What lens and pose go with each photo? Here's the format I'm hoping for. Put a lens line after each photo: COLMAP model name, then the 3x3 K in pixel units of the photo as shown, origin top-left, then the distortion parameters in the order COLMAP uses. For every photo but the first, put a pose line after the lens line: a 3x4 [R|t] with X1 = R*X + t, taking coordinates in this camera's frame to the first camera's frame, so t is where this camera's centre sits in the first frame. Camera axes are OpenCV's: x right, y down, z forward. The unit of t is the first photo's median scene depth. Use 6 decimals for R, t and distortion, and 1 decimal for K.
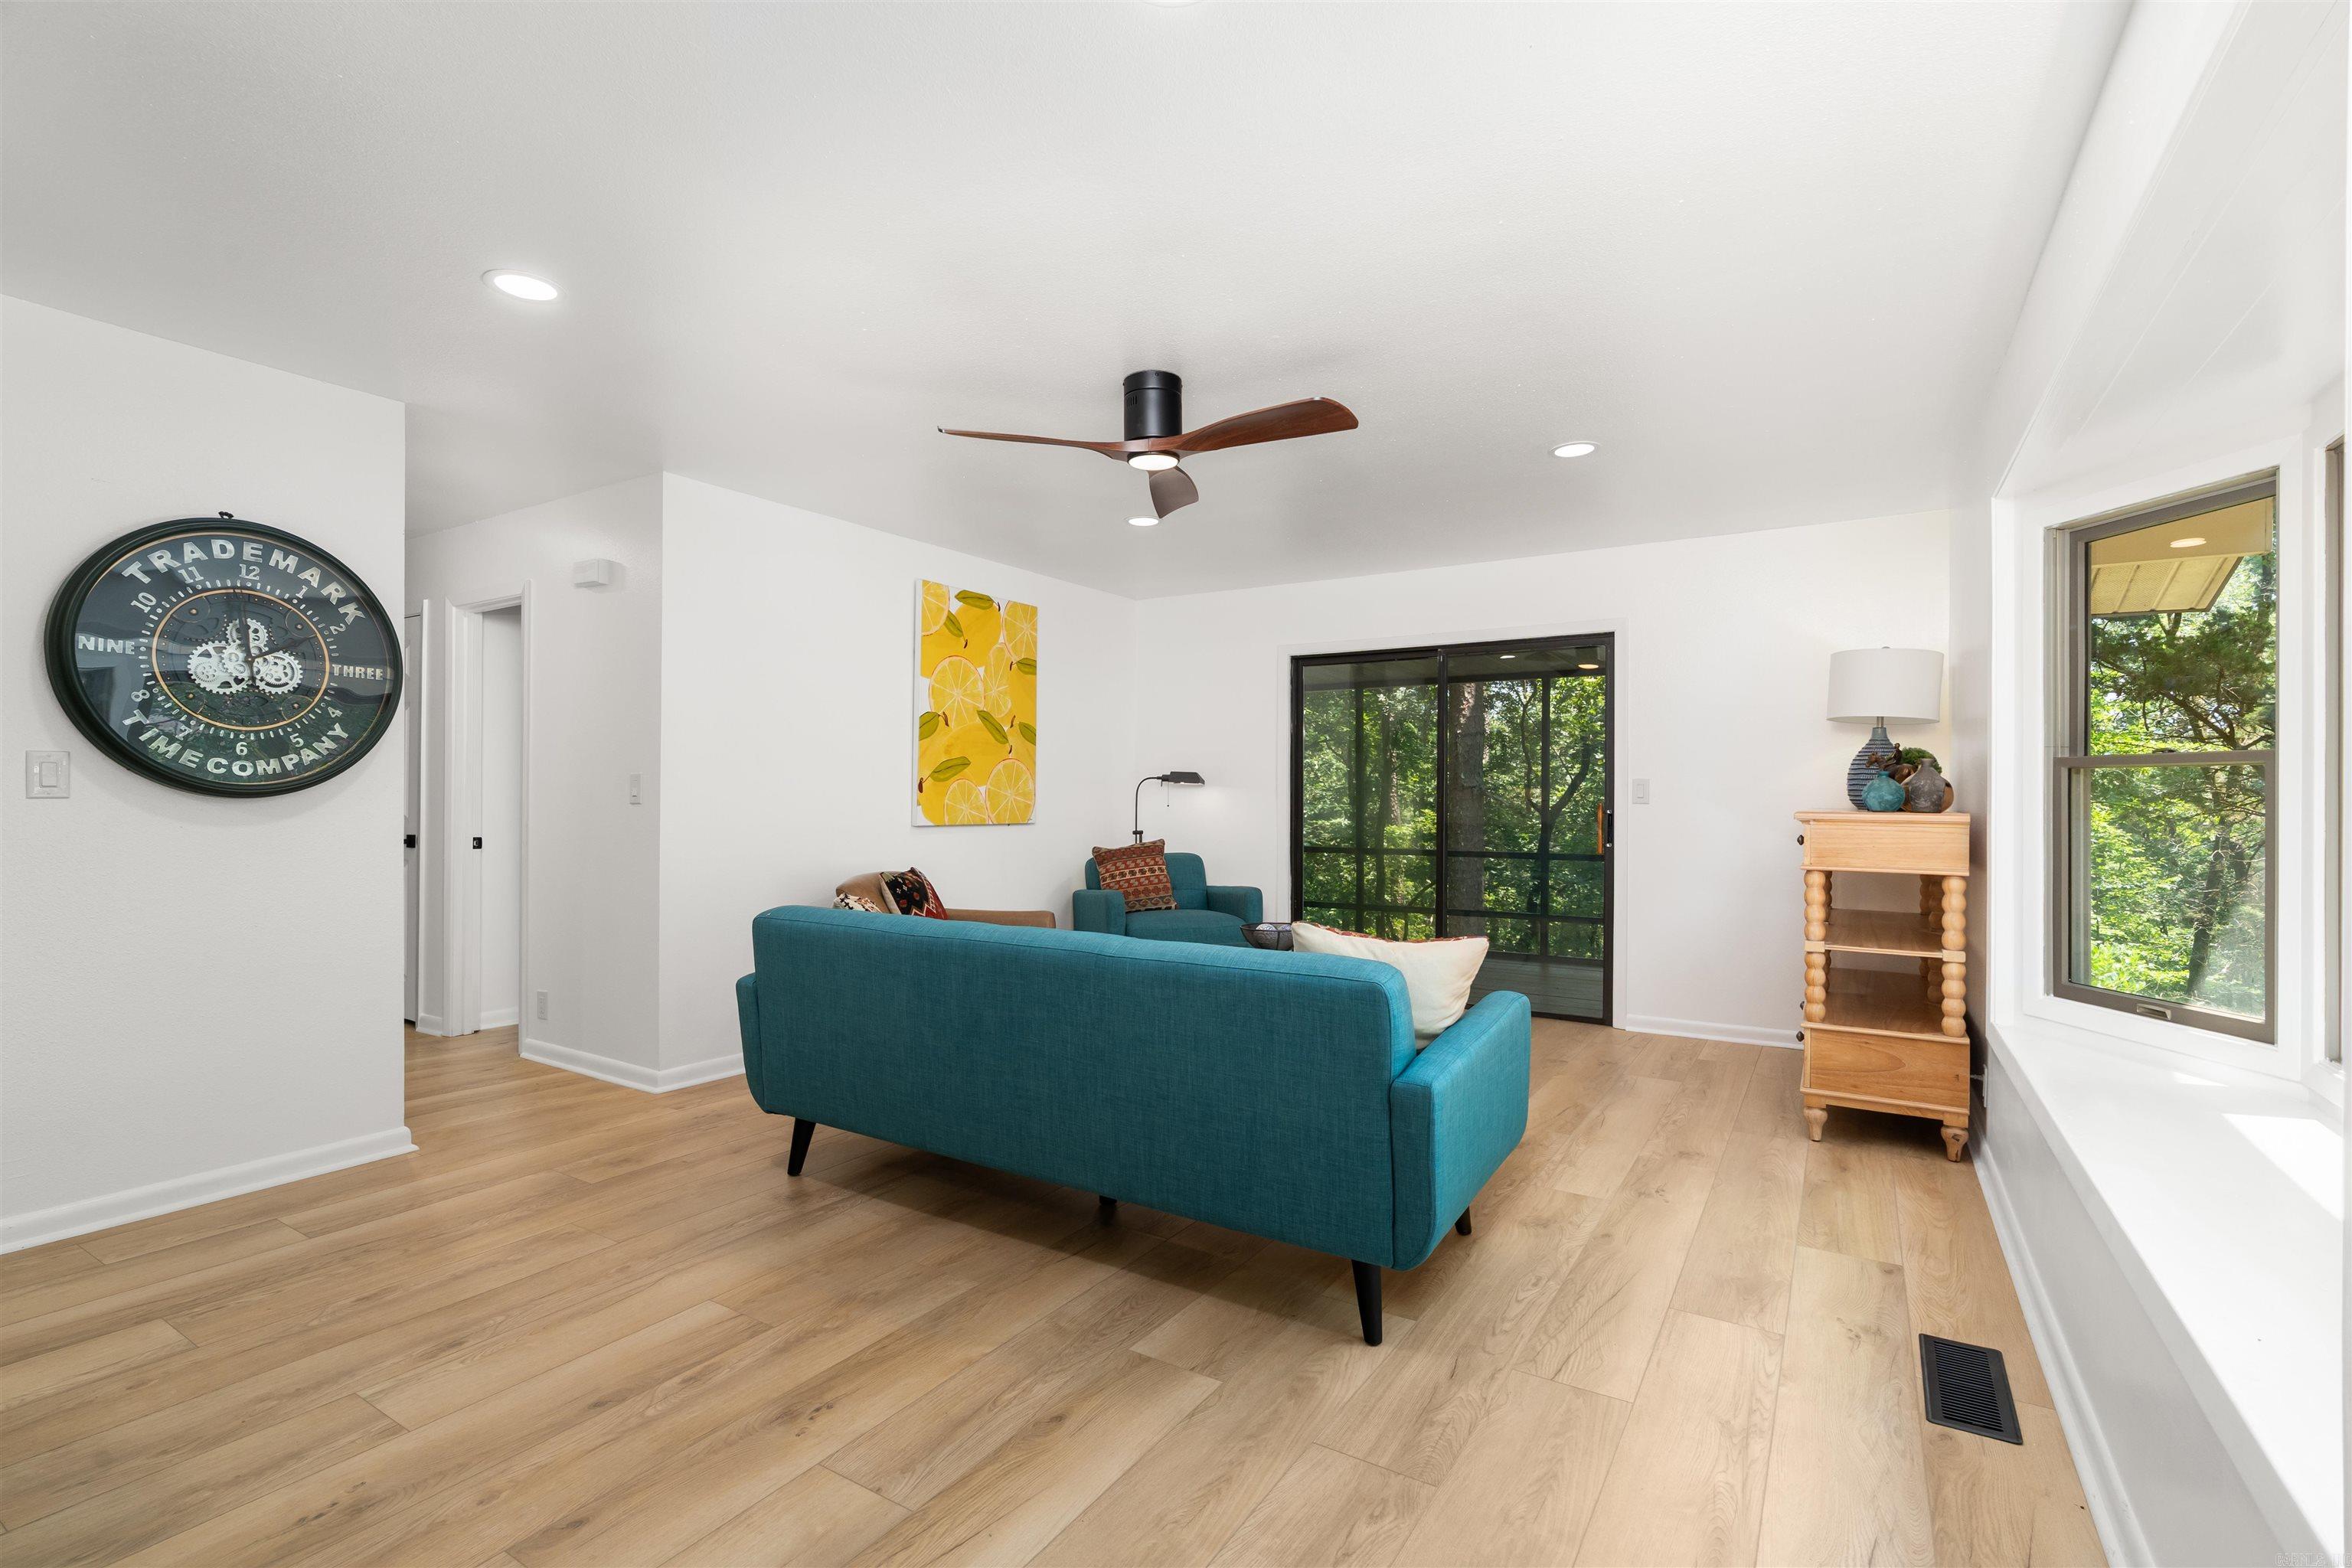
lens RADIAL K [[1080.2, 0, 1172.1], [0, 1080.2, 788.9], [0, 0, 1]] dist [-0.004279, 0.000938]
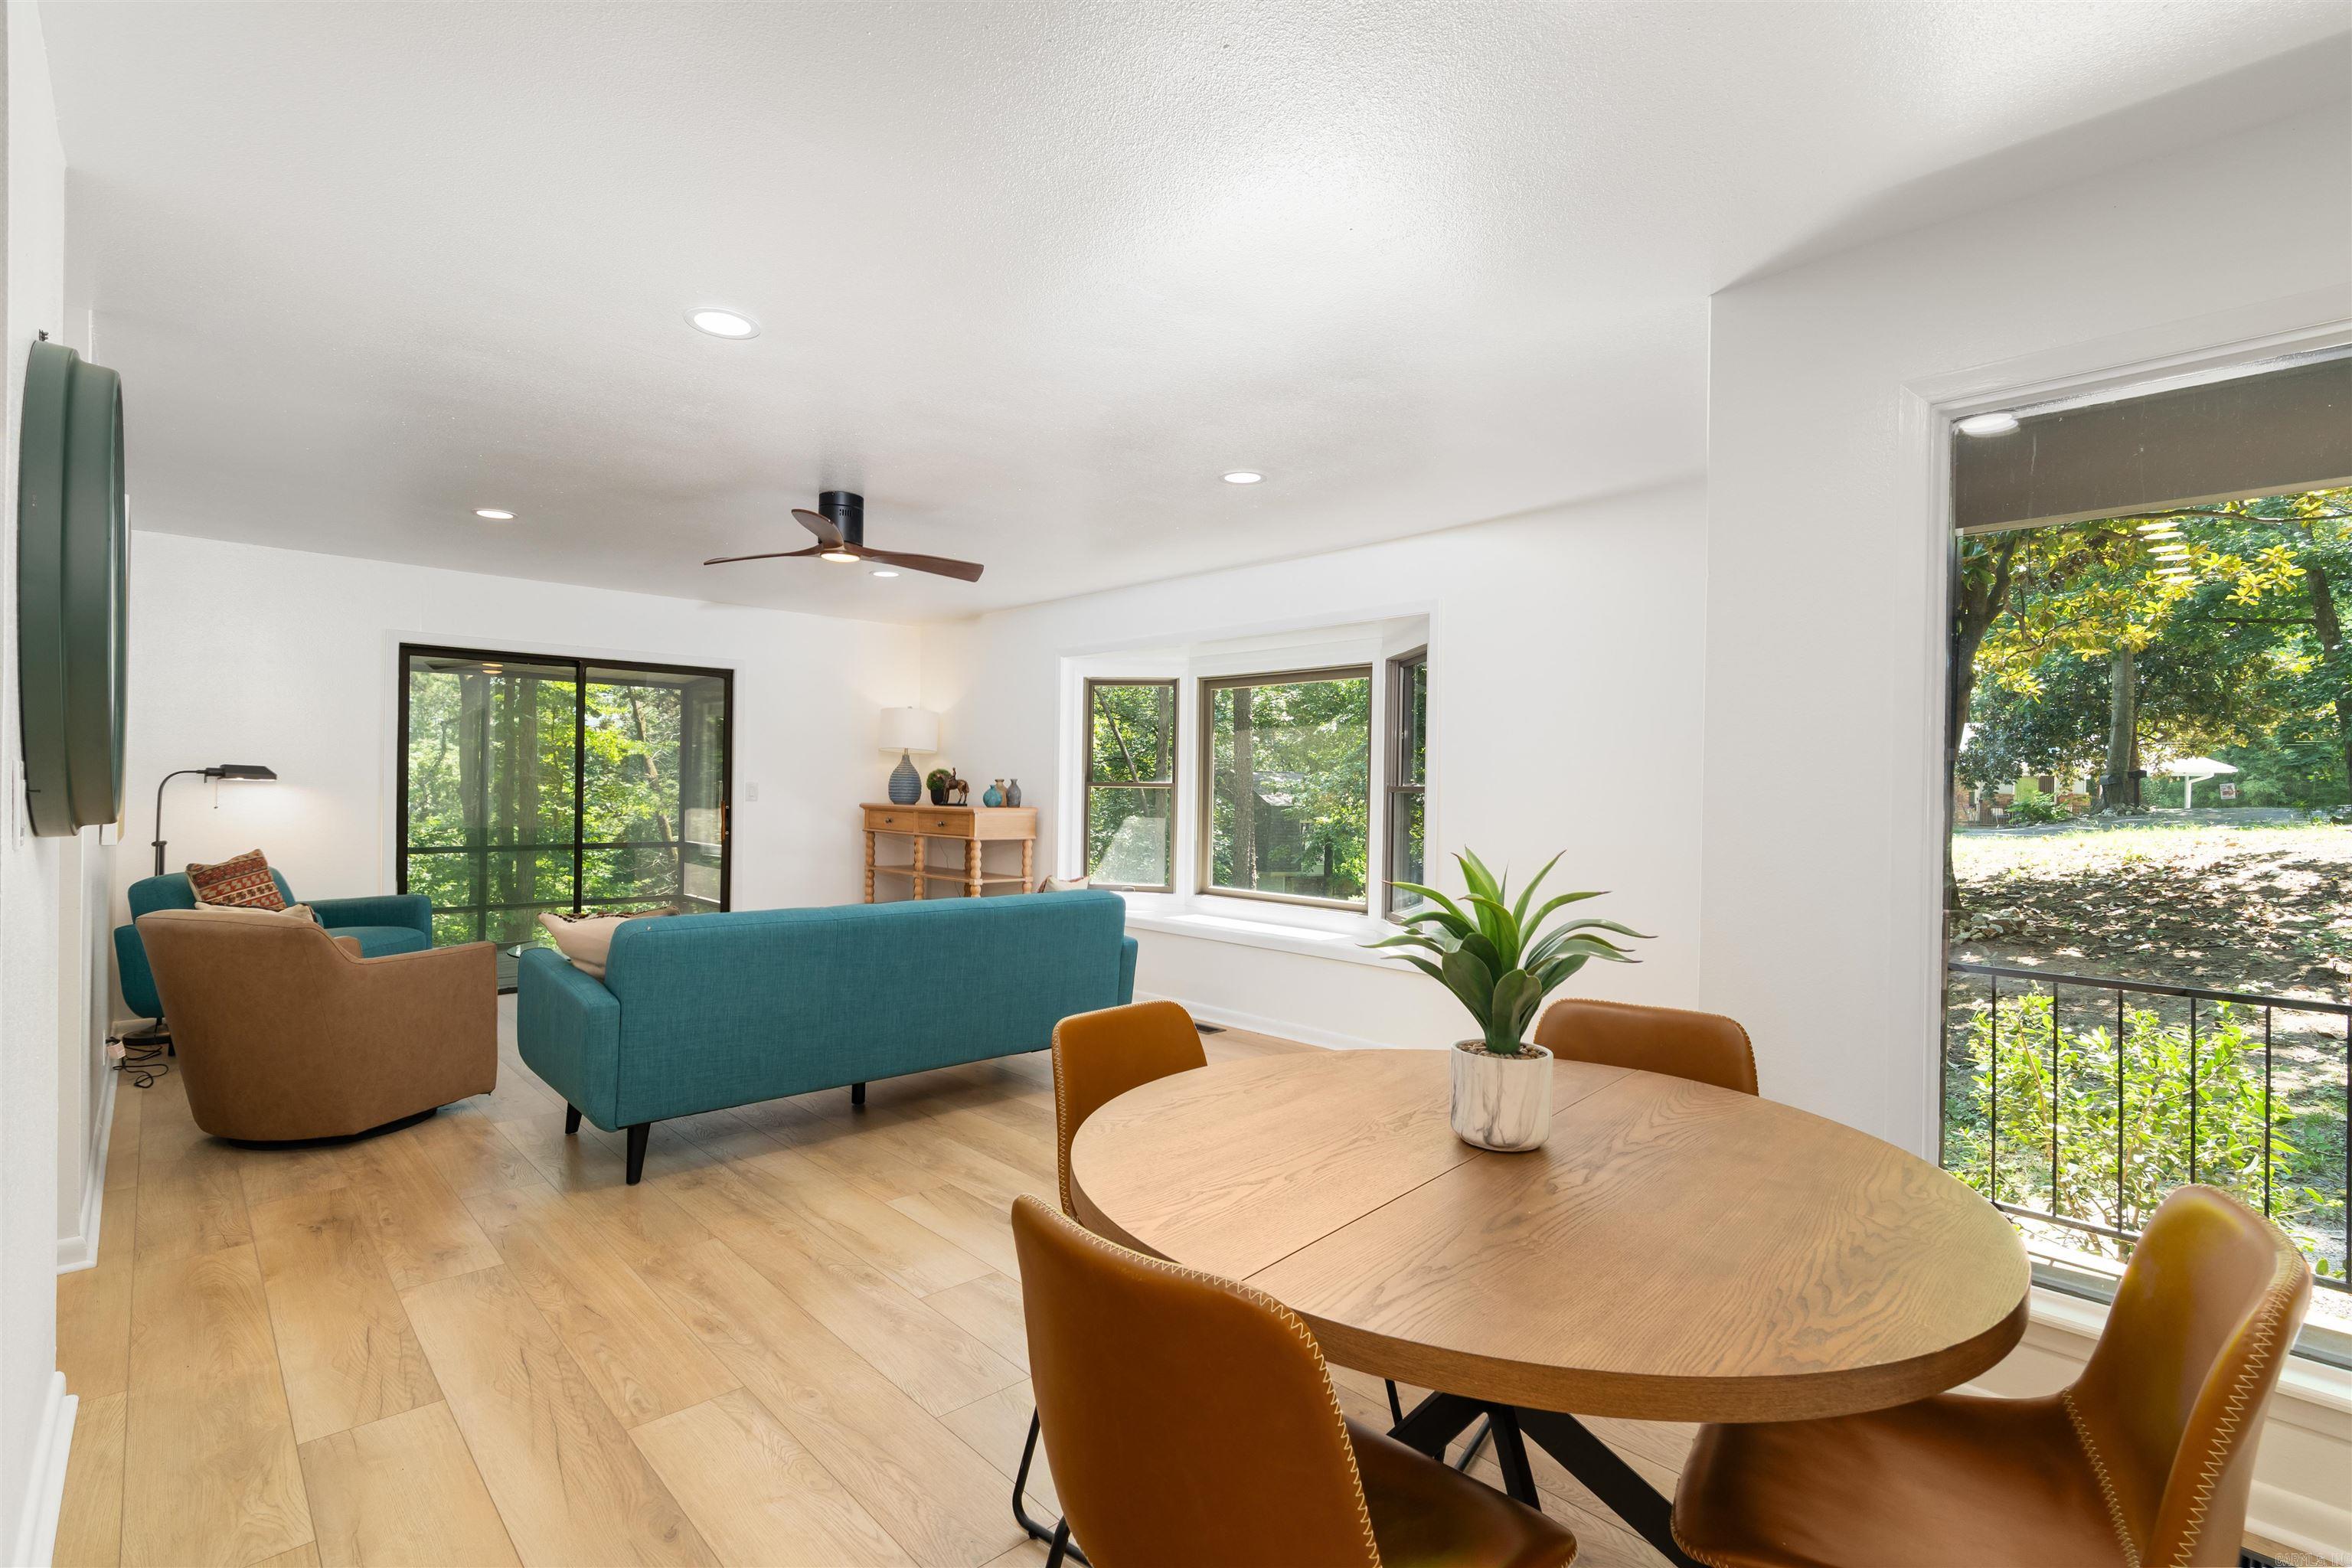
lens RADIAL K [[1080.2, 0, 1172.1], [0, 1080.2, 788.9], [0, 0, 1]] dist [-0.004279, 0.000938]
pose [[0.245579, -0.001823, 0.969375, -1.361531], [-0.016849, 0.999839, 0.006149, -0.033235], [-0.969230, -0.017843, 0.245509, 0.298280]]
